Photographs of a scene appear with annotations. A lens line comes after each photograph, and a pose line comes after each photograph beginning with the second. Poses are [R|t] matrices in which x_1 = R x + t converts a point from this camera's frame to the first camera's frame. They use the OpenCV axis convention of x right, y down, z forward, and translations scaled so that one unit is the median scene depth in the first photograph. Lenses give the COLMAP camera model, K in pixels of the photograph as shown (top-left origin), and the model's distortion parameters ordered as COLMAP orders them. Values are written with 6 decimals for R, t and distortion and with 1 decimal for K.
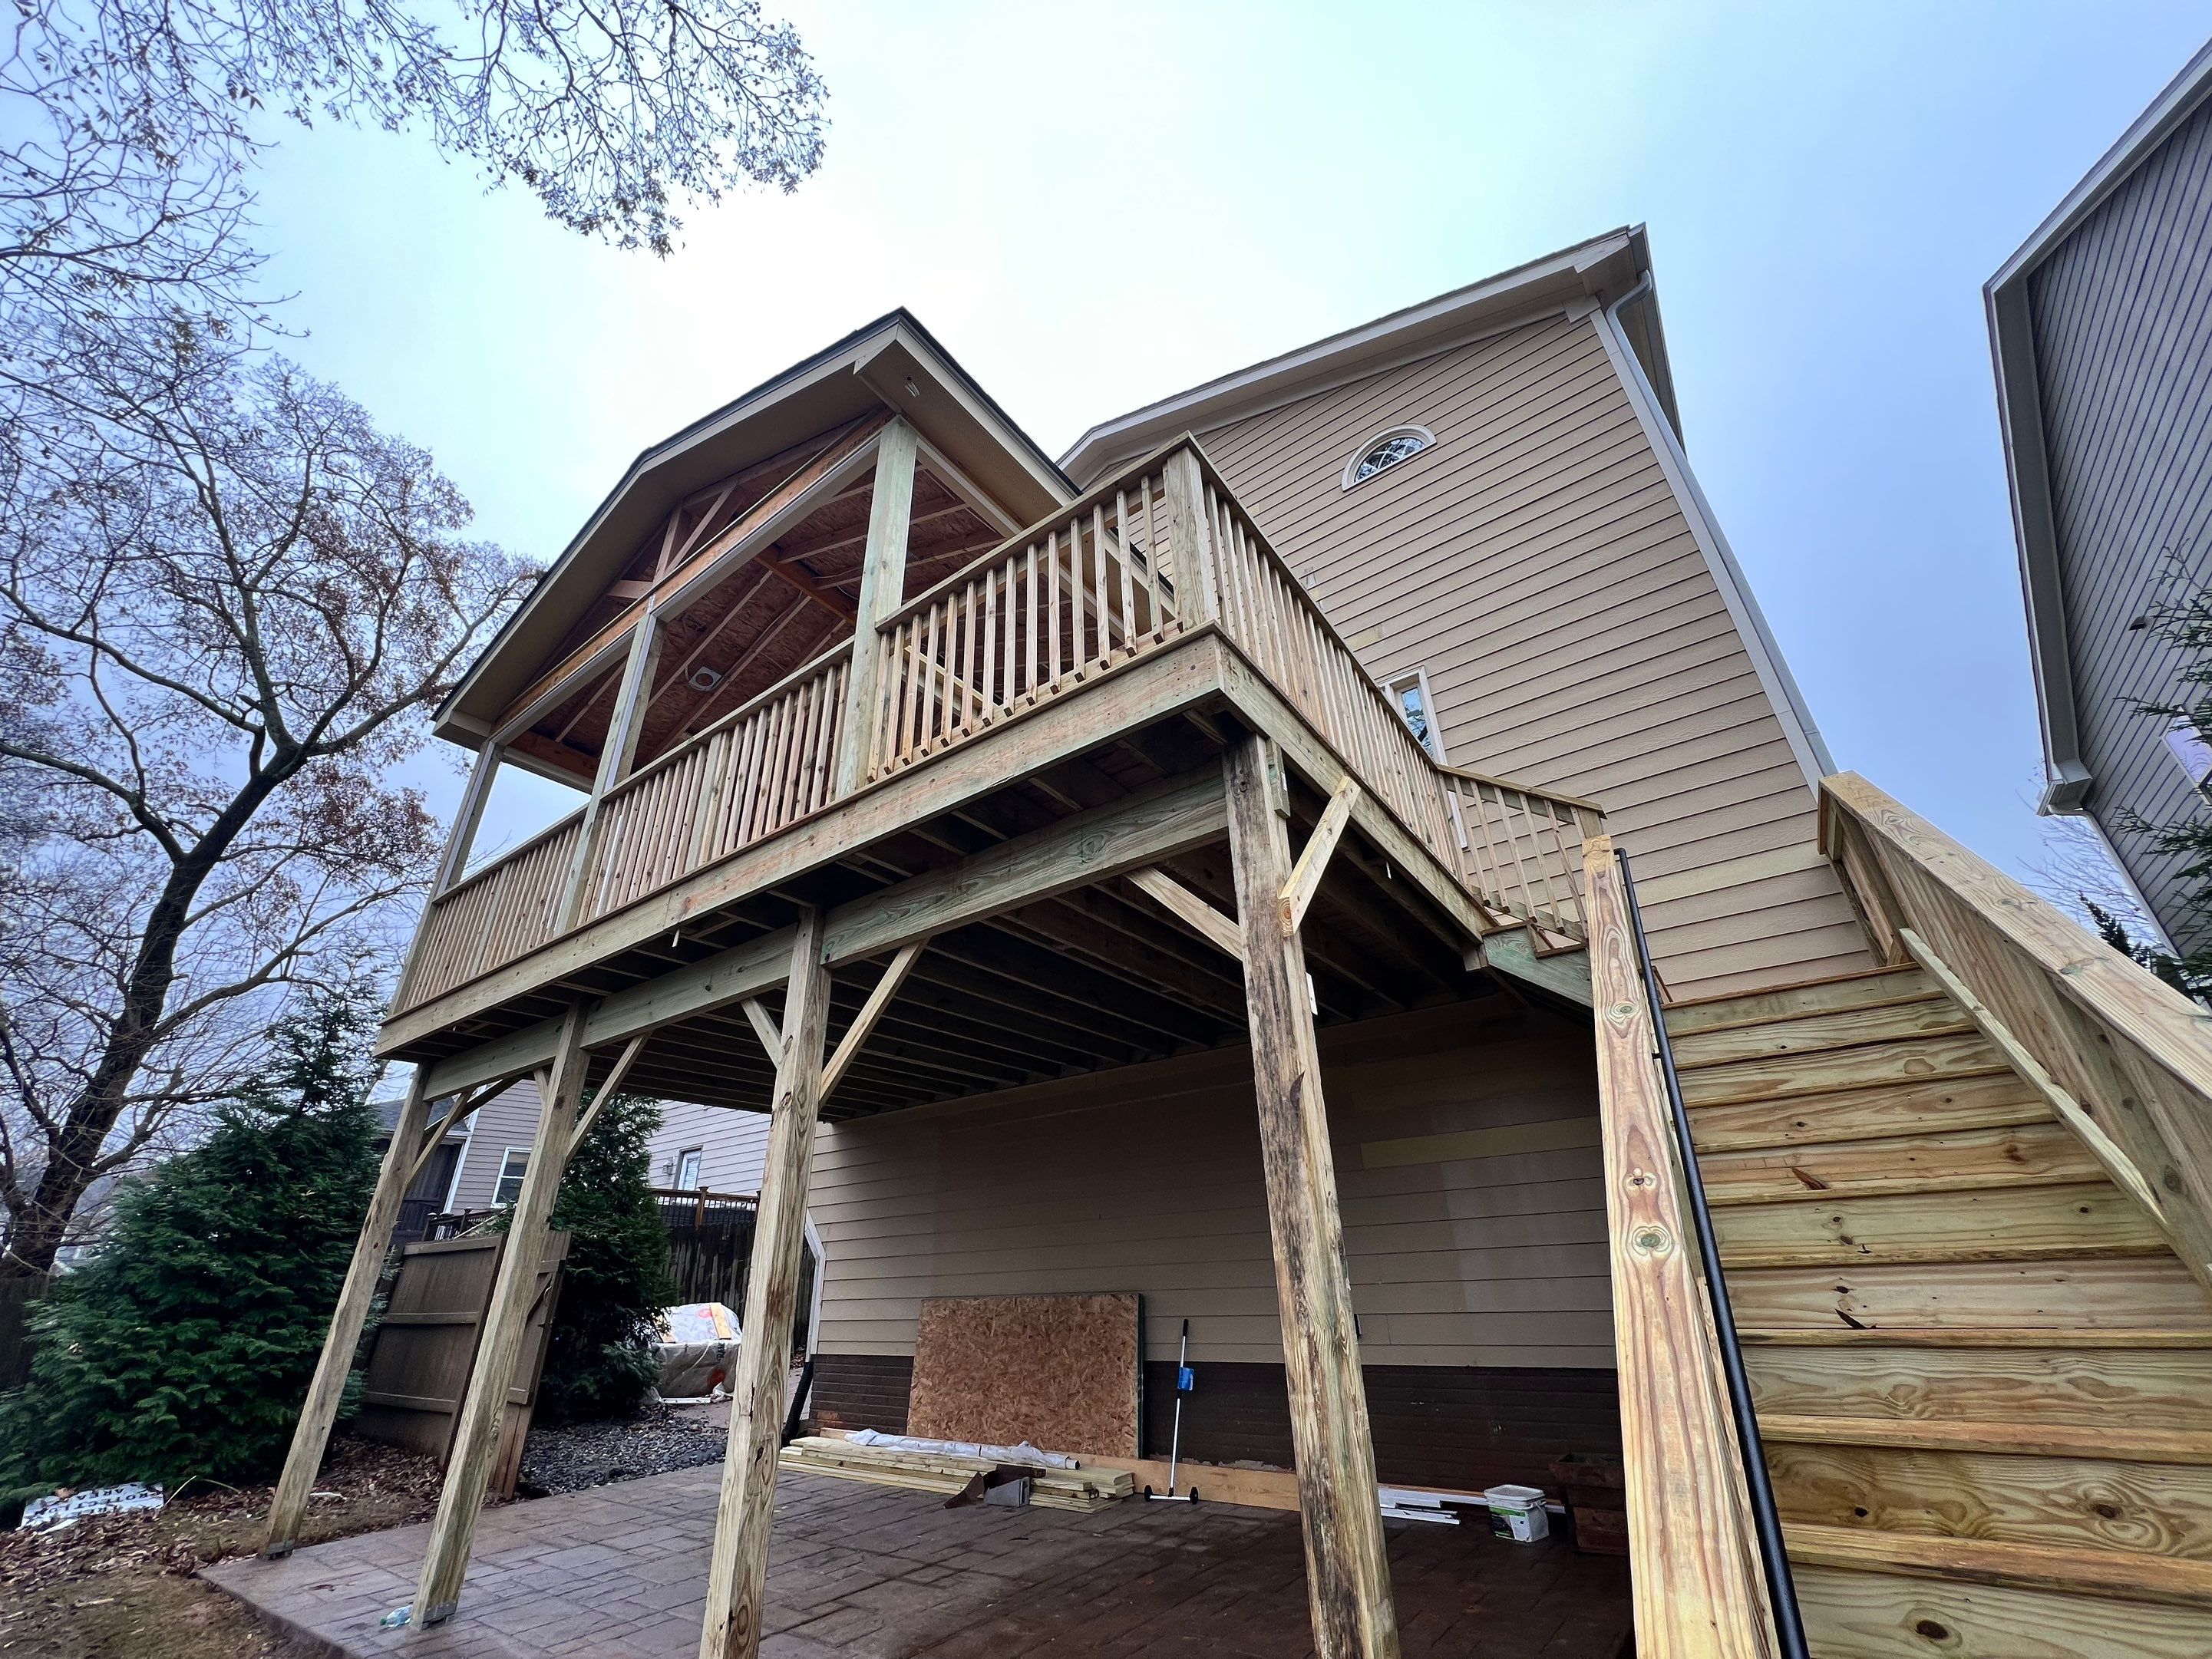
lens RADIAL K [[880.0, 0, 1103.9], [0, 880.0, 830.6], [0, 0, 1]] dist [-0.000942, 0.000352]
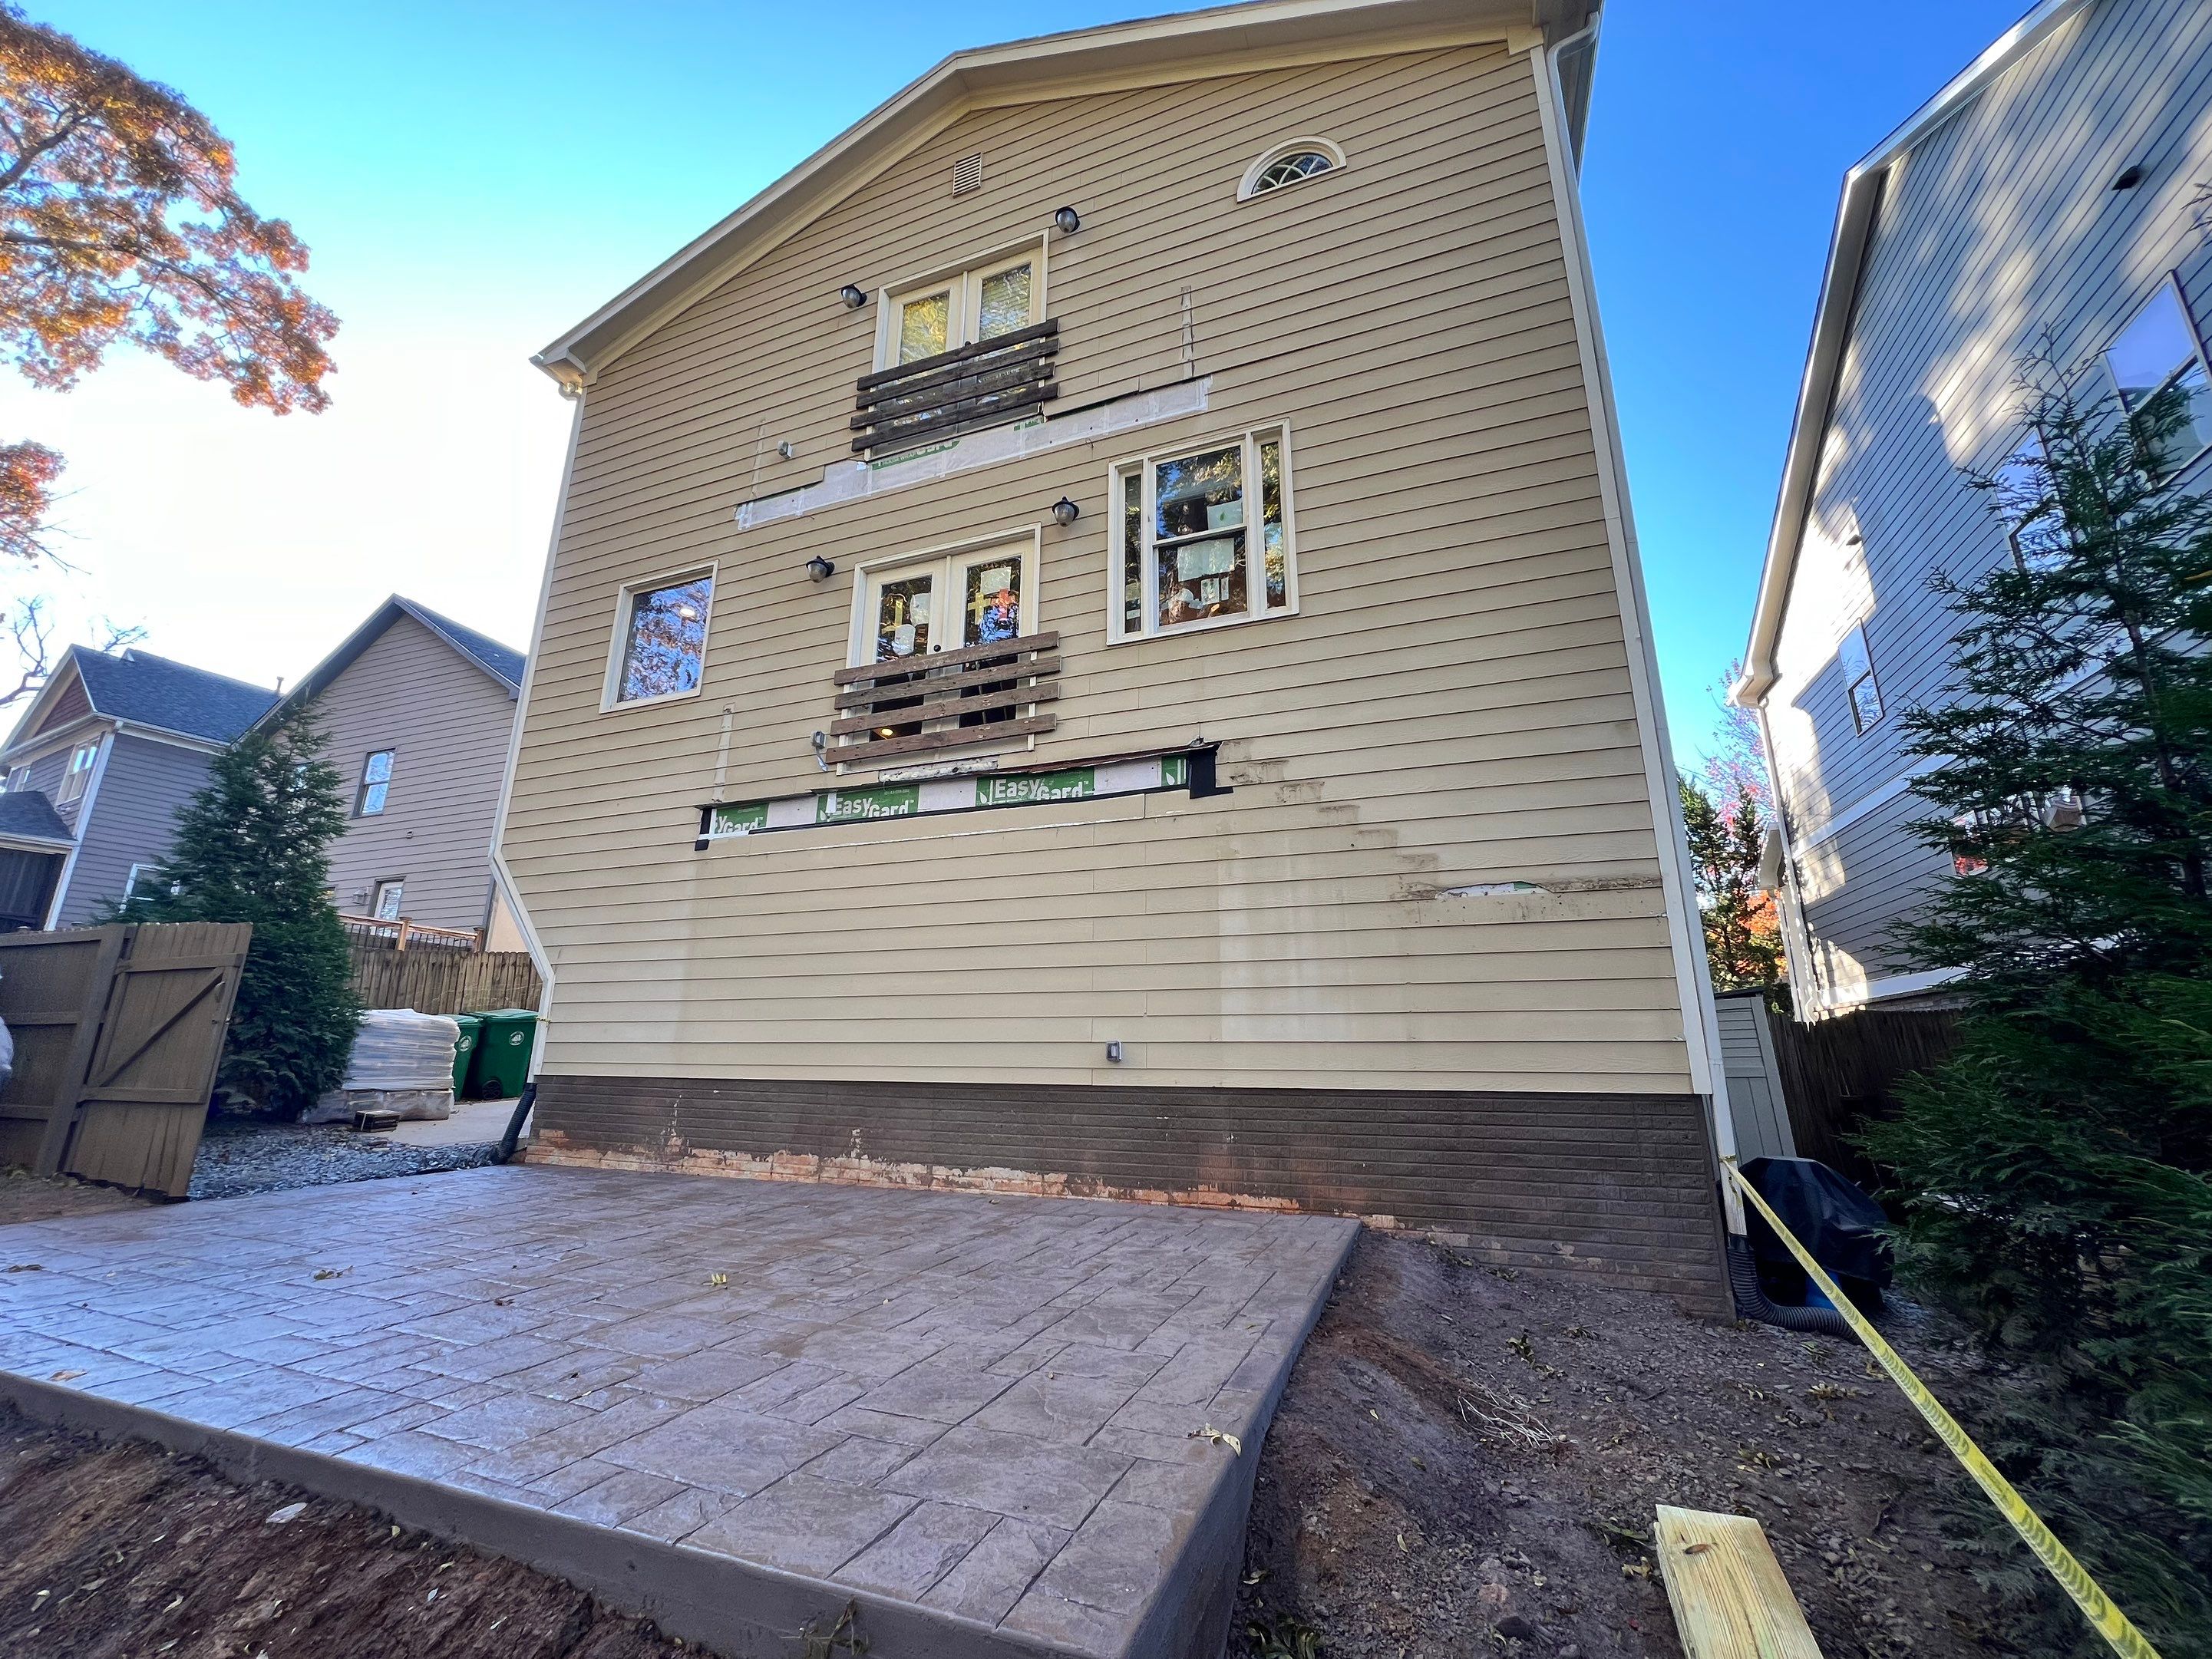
lens RADIAL K [[880.0, 0, 1104.1], [0, 880.0, 831.6], [0, 0, 1]] dist [-0.000942, 0.000352]
pose [[0.963383, 0.104338, 0.246994, -0.011075], [-0.155604, 0.967749, 0.198114, 0.084294], [-0.218357, -0.229293, 0.948549, 0.055983]]
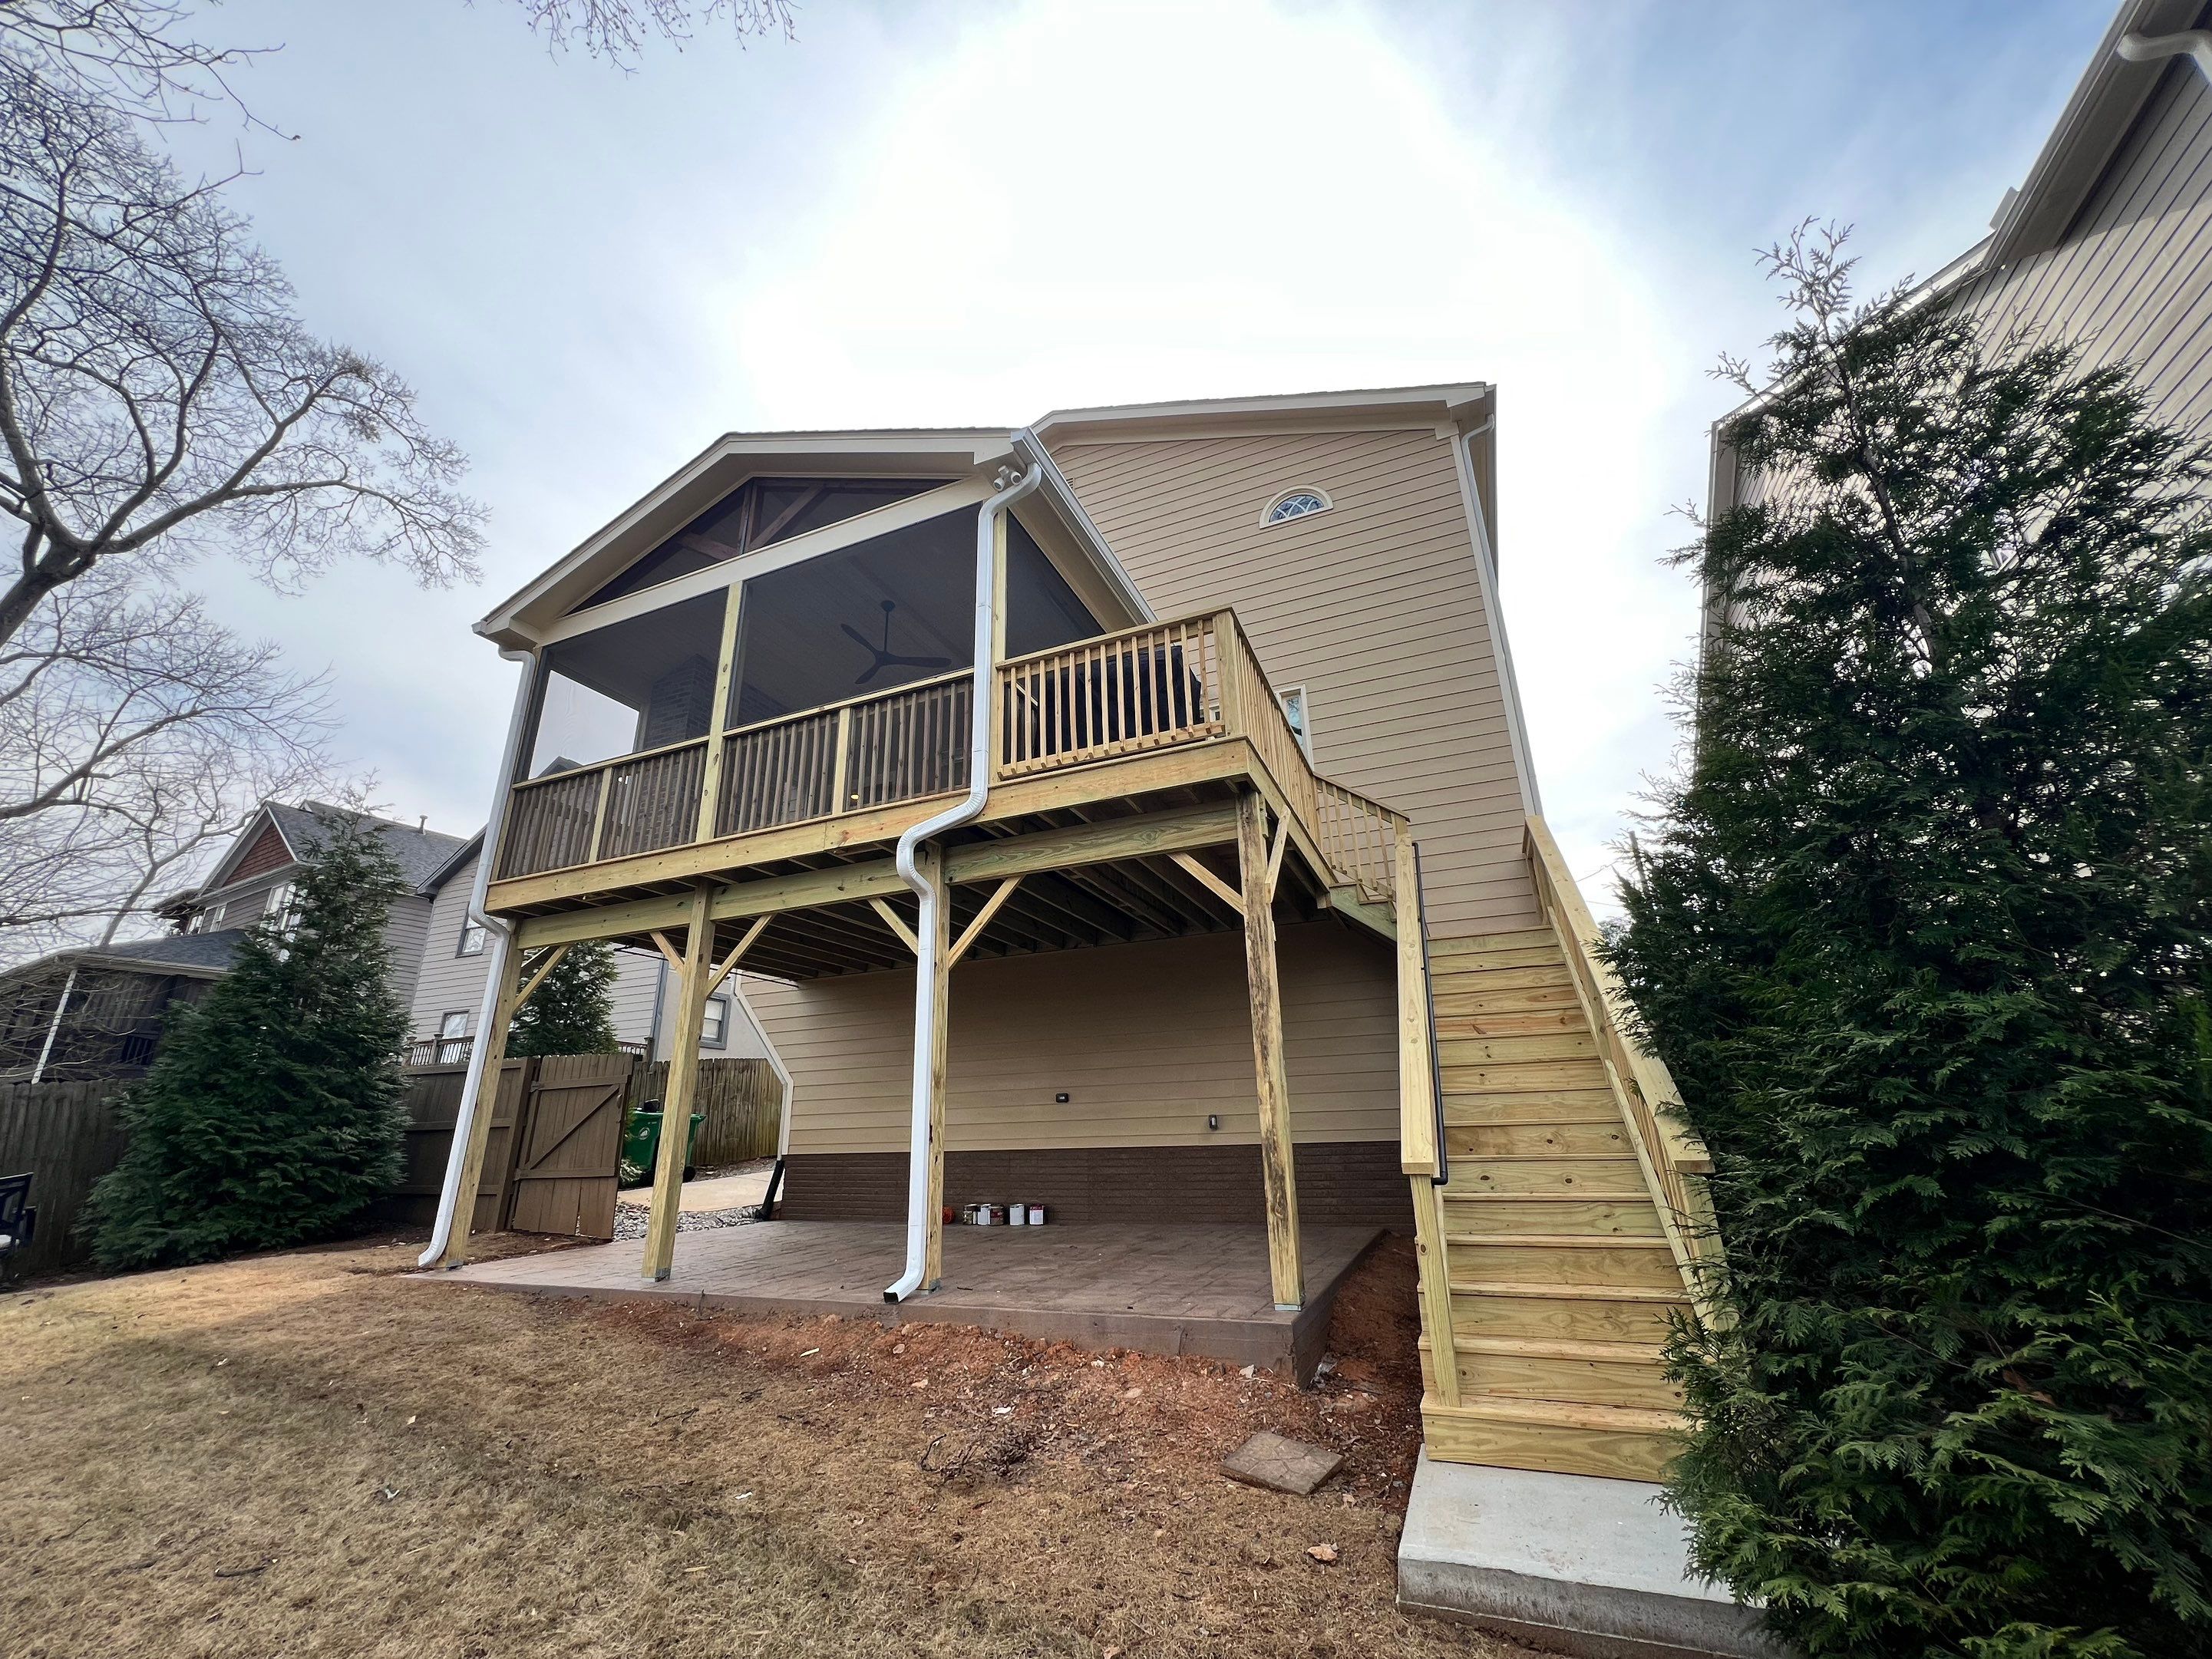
lens RADIAL K [[880.0, 0, 1100.0], [0, 880.0, 832.5], [0, 0, 1]] dist [-0.000942, 0.000352]
pose [[0.974113, 0.081797, 0.210742, -0.228995], [-0.109796, 0.986092, 0.124769, -0.094208], [-0.197606, -0.144678, 0.969546, -0.324122]]
